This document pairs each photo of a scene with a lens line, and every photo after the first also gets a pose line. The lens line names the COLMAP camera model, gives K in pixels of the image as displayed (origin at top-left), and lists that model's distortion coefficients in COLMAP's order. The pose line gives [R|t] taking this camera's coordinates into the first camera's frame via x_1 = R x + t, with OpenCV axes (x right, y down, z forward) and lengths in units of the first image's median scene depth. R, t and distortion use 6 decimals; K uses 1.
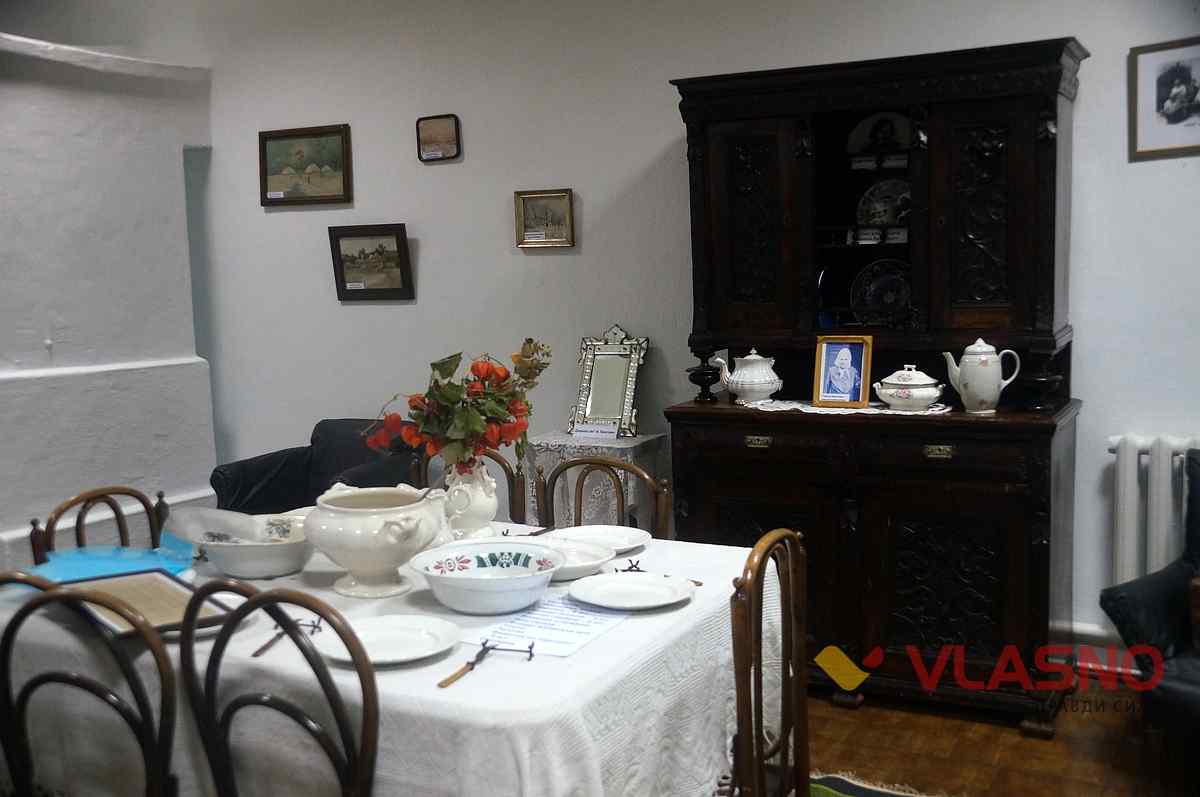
lens RADIAL K [[1243.0, 0, 600.0], [0, 1243.0, 398.5], [0, 0, 1]] dist [-0.002898, 0.014742]
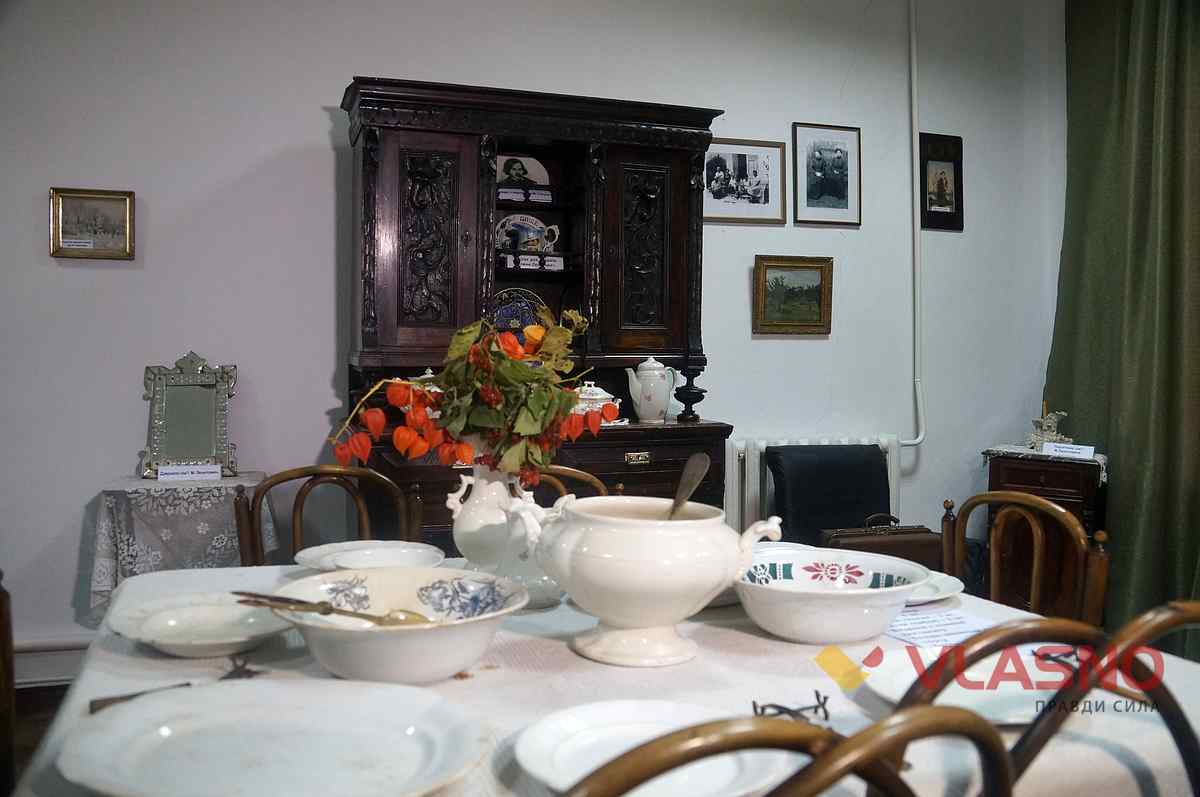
lens RADIAL K [[966.8, 0, 600.0], [0, 966.8, 398.5], [0, 0, 1]] dist [-0.142889, 0.002535]
pose [[0.653548, 0.002016, 0.756882, -0.375879], [0.059278, 0.996789, -0.053840, 0.033185], [-0.754560, 0.080053, 0.651330, 0.456700]]
